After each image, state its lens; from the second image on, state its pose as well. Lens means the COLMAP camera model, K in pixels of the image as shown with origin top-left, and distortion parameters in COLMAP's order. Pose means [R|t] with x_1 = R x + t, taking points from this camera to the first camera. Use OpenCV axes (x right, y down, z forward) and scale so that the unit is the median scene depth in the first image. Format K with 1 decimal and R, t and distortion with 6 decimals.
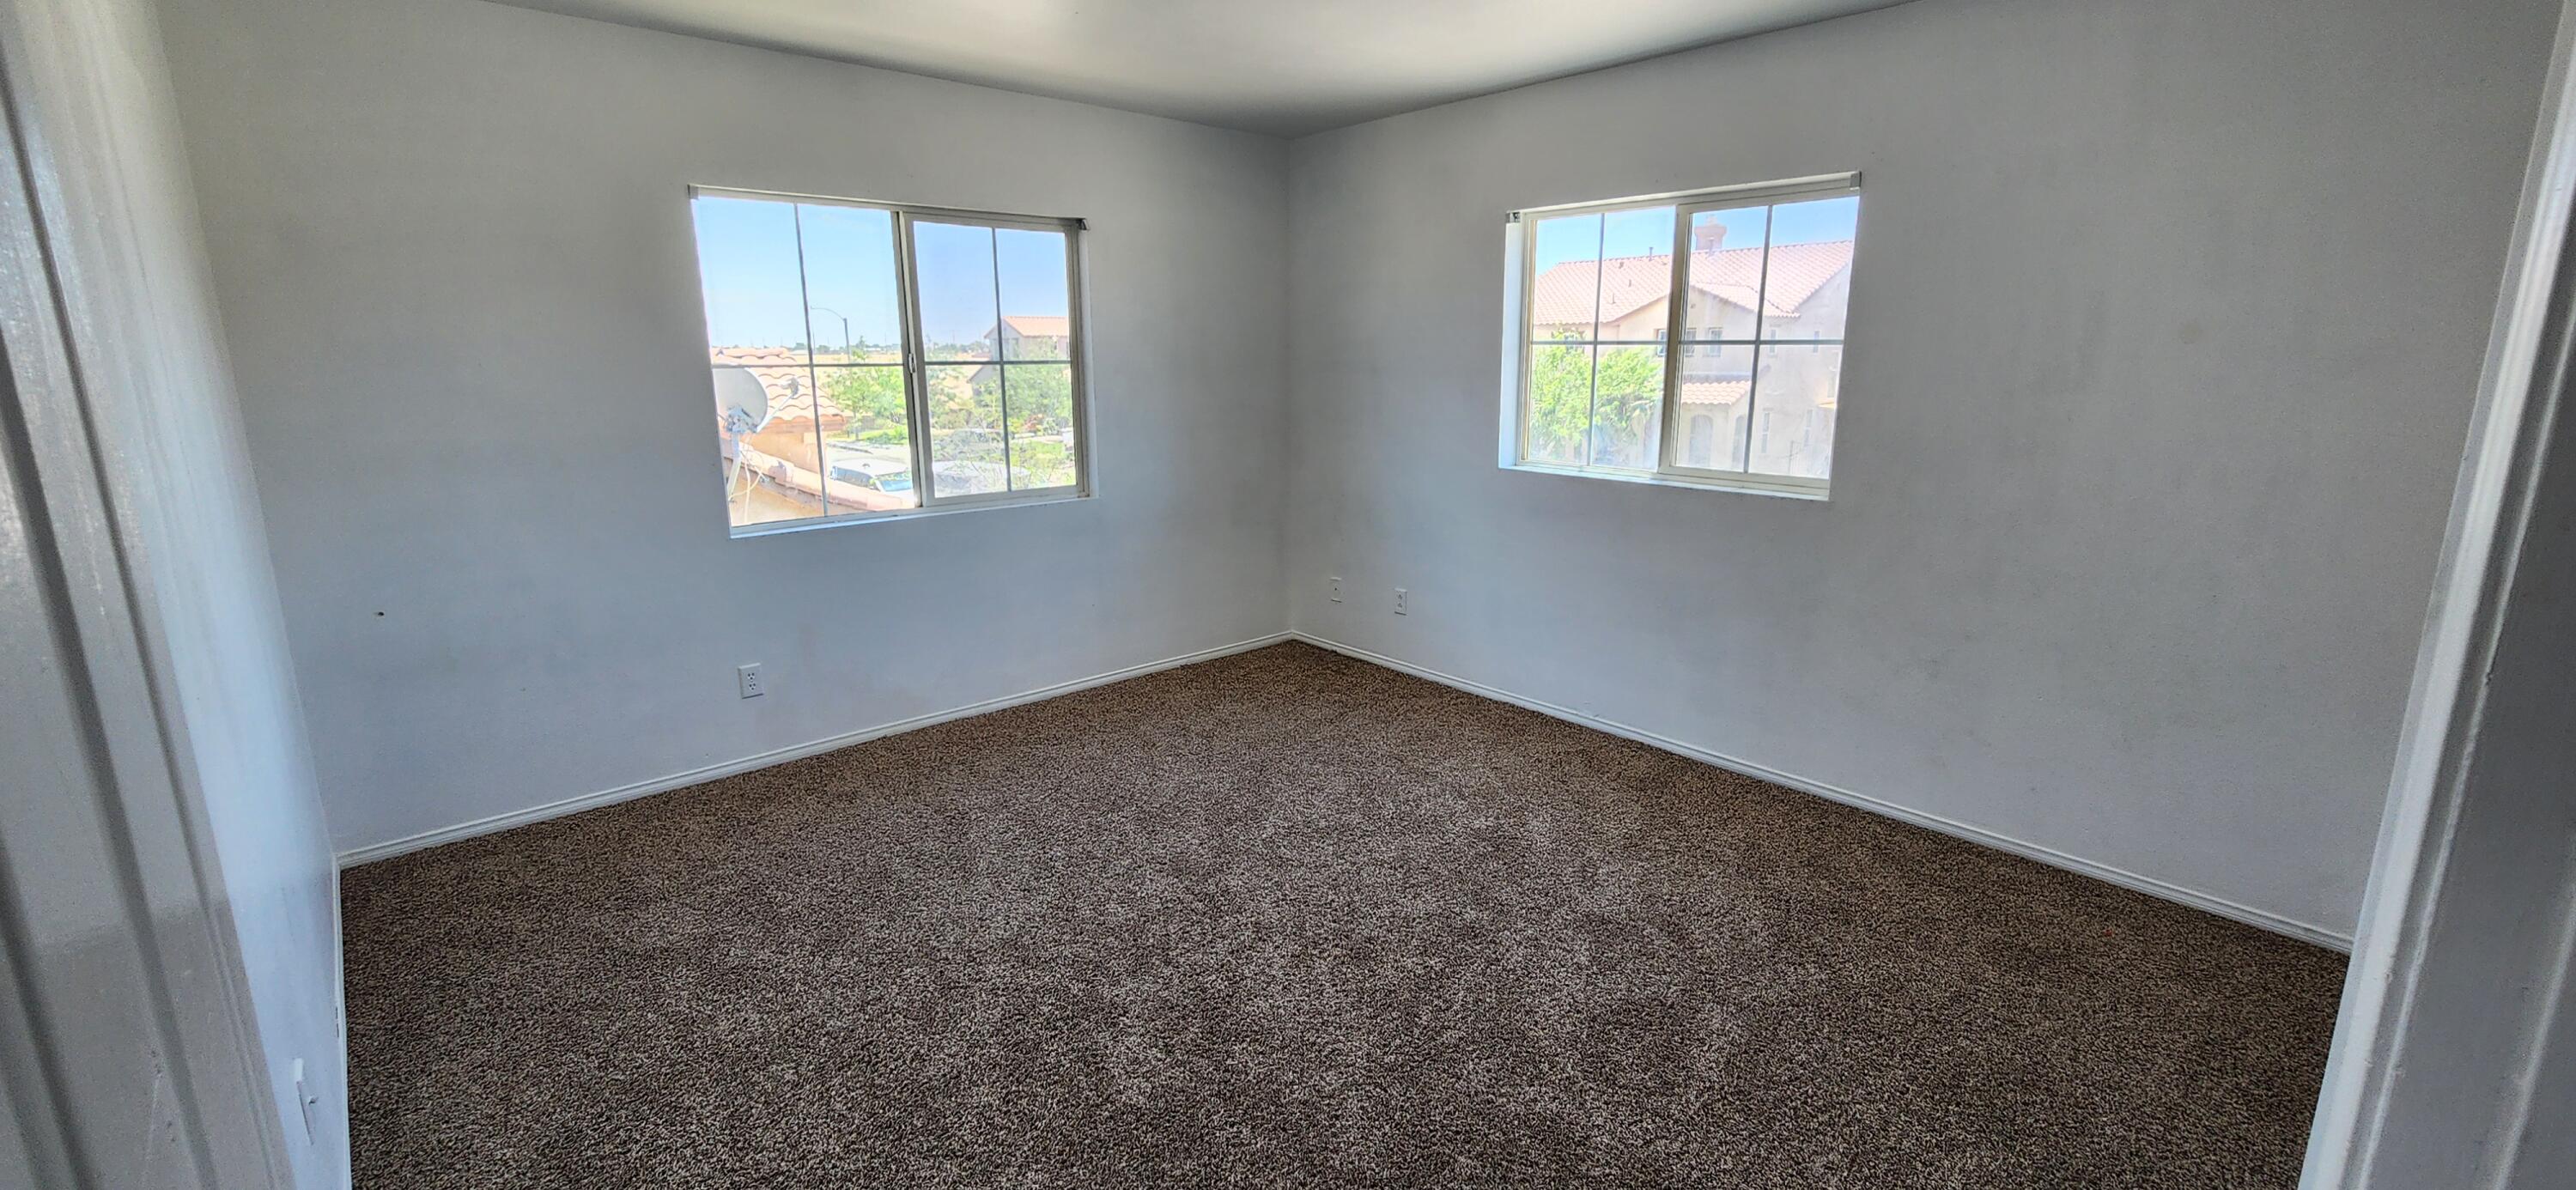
lens RADIAL K [[1073.8, 0, 1300.6], [0, 1073.8, 575.9], [0, 0, 1]] dist [-0.002234, -0.000620]
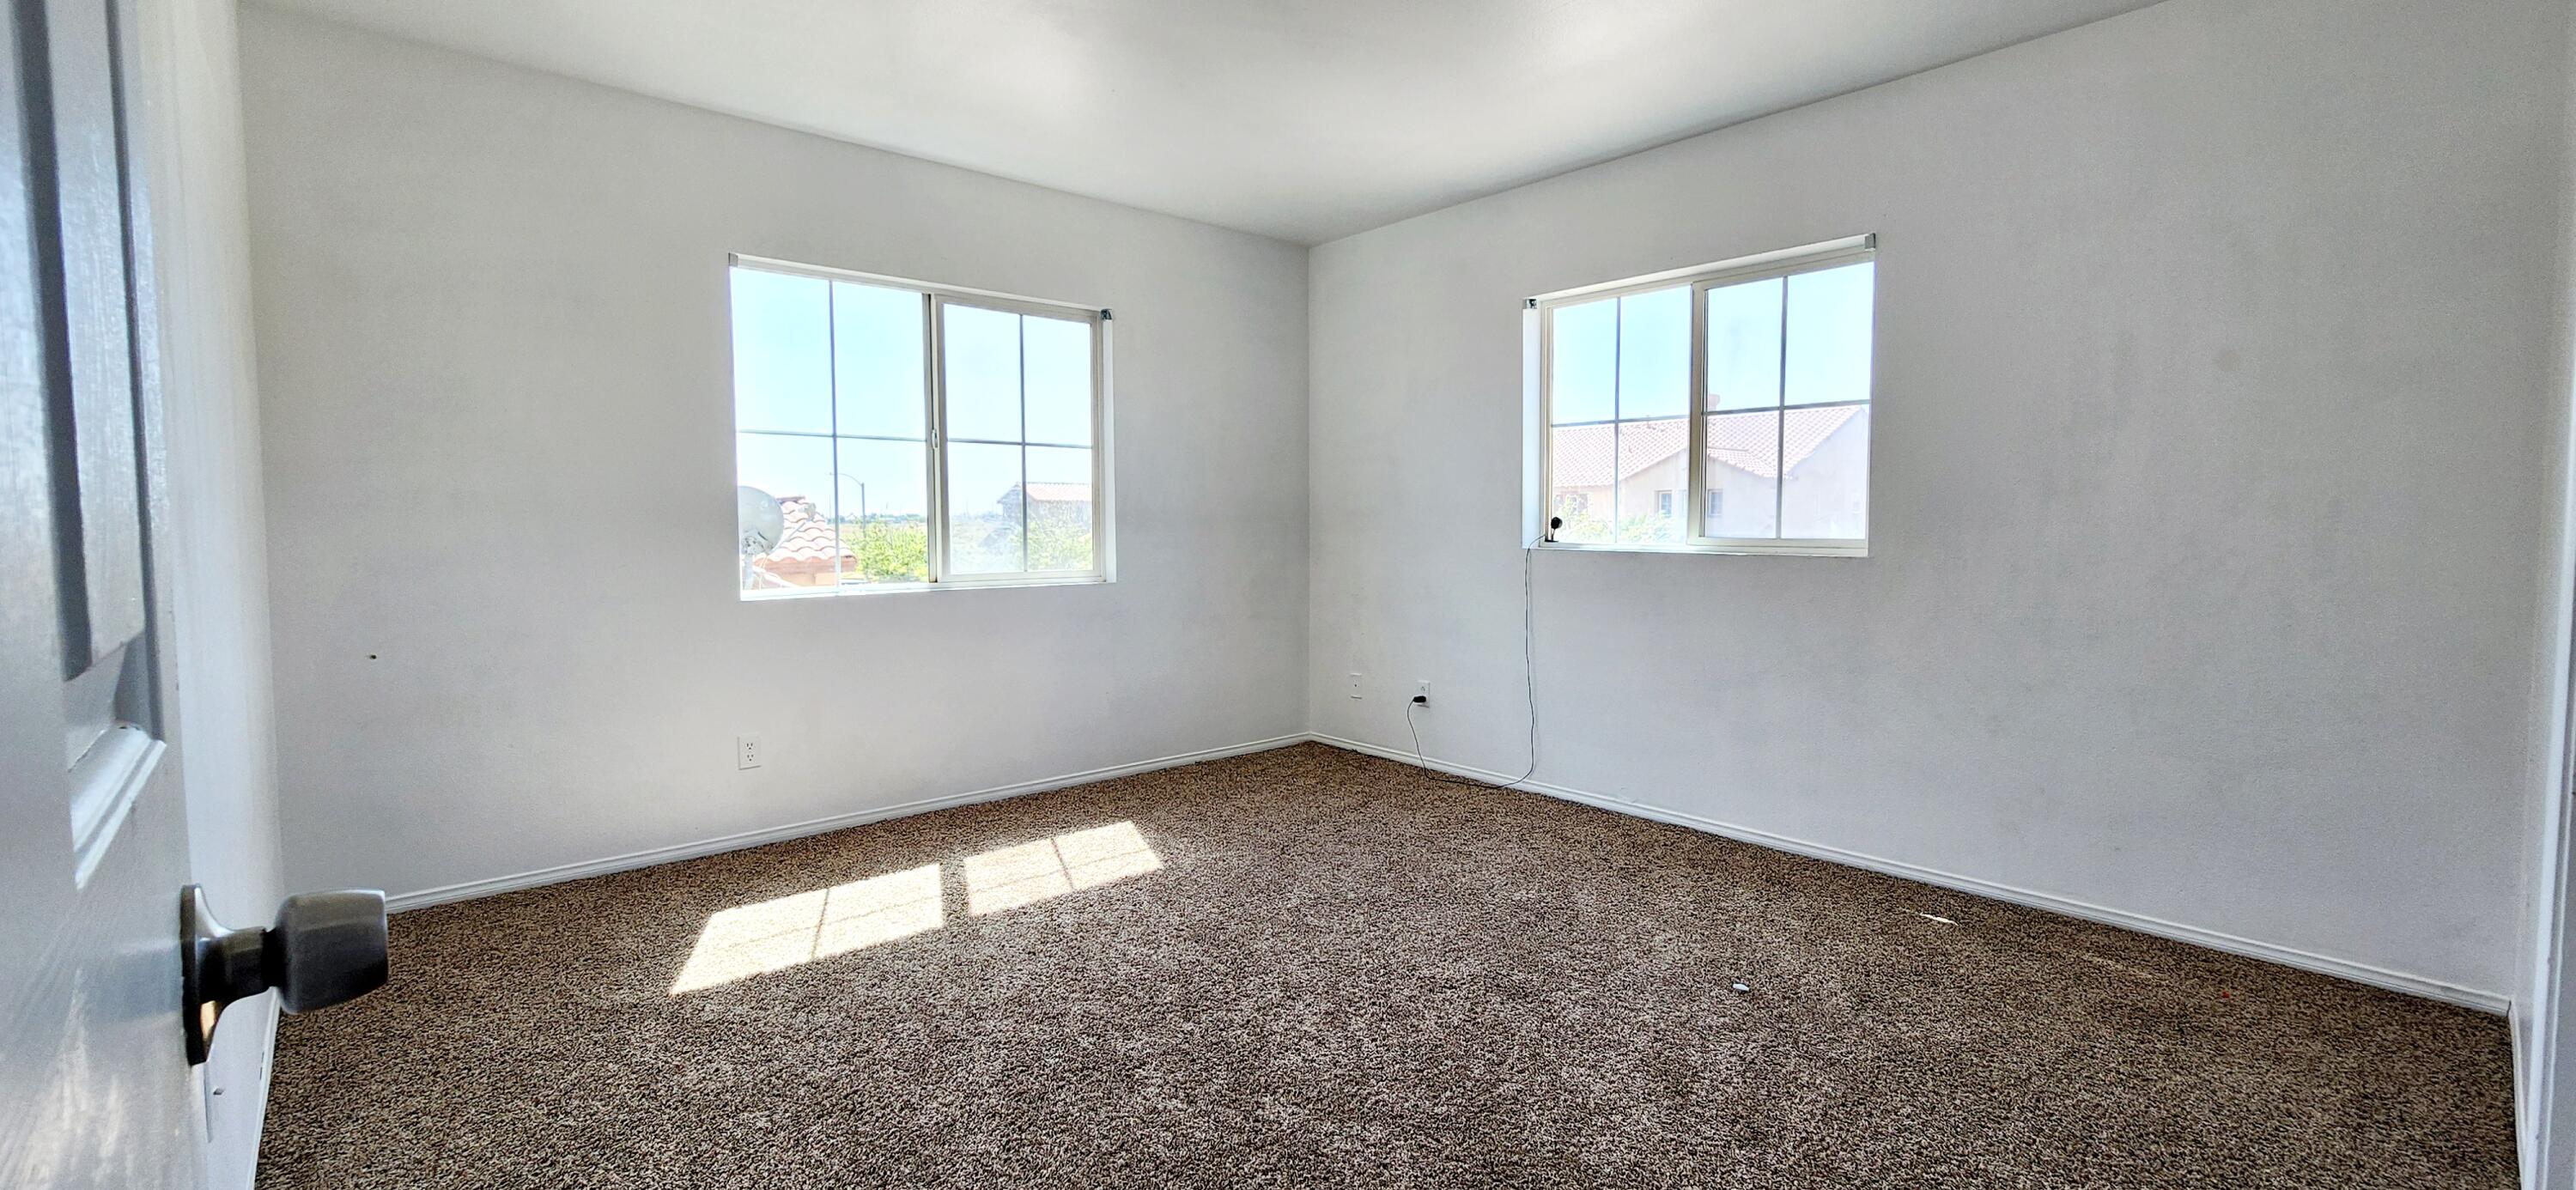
lens RADIAL K [[1073.8, 0, 1300.6], [0, 1073.8, 575.9], [0, 0, 1]] dist [-0.002234, -0.000620]
pose [[0.999990, 0.000971, -0.004429, -0.022864], [-0.001667, 0.987116, -0.159998, 0.124285], [0.004217, 0.160003, 0.987107, 0.044823]]
